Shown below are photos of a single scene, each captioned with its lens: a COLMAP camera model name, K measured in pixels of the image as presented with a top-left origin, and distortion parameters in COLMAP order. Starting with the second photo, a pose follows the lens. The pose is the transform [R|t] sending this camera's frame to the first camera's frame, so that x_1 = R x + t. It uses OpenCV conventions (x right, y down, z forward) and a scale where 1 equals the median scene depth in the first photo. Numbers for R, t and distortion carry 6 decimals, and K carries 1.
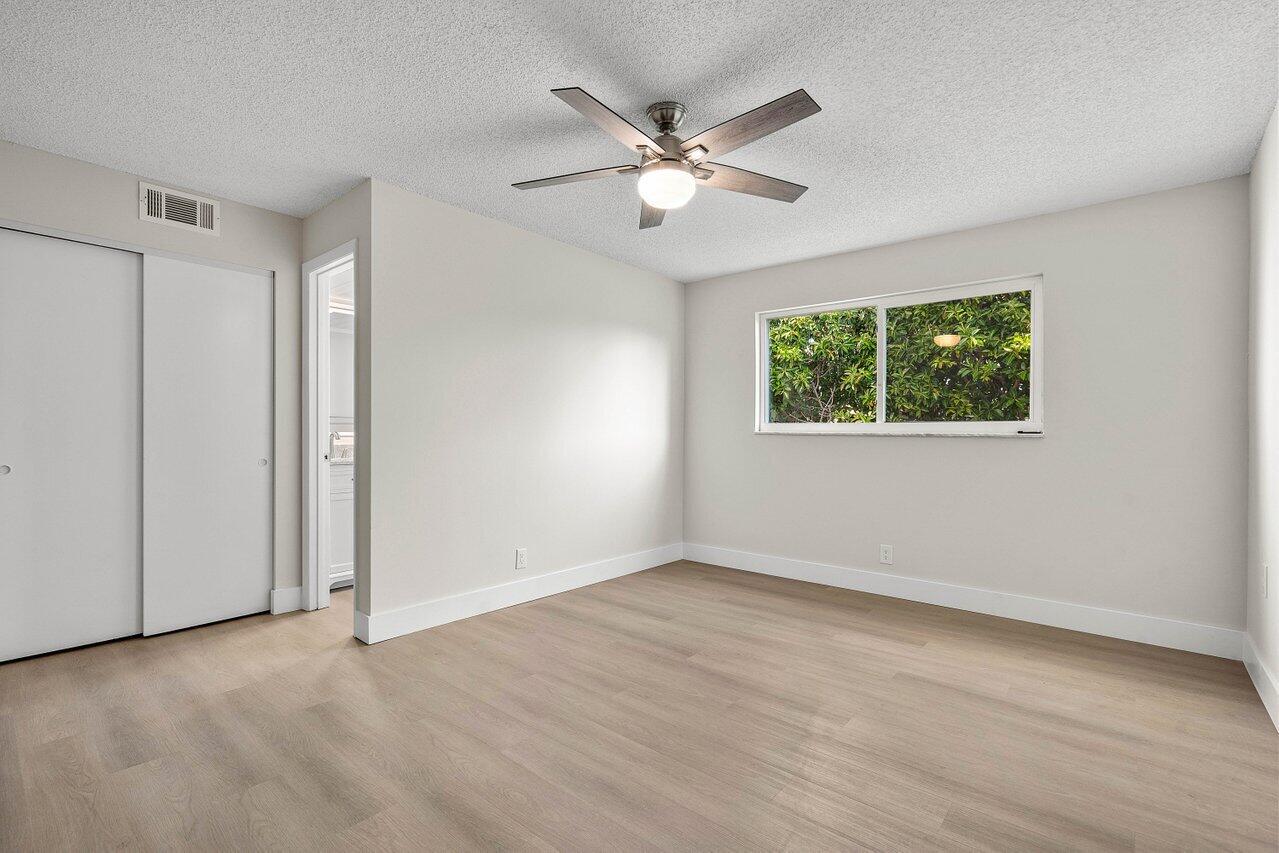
lens RADIAL K [[590.0, 0, 598.2], [0, 590.0, 437.2], [0, 0, 1]] dist [0.001520, 0.000513]
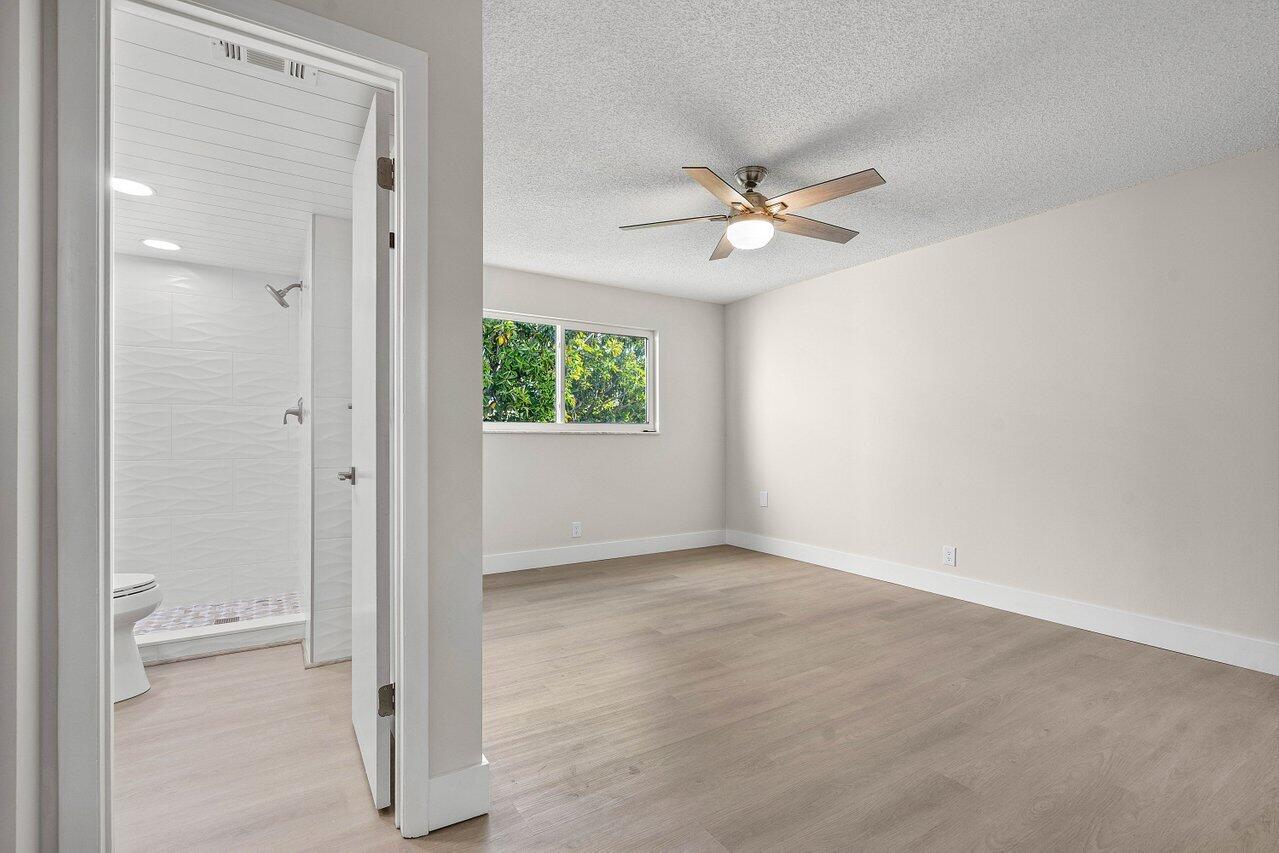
lens RADIAL K [[603.3, 0, 639.5], [0, 603.3, 426.5], [0, 0, 1]] dist [-0.001186, -0.000237]
pose [[0.239726, 0.008911, 0.970800, -0.808054], [0.007034, 0.999916, -0.010915, -0.003270], [-0.970815, 0.009446, 0.239643, 0.642478]]
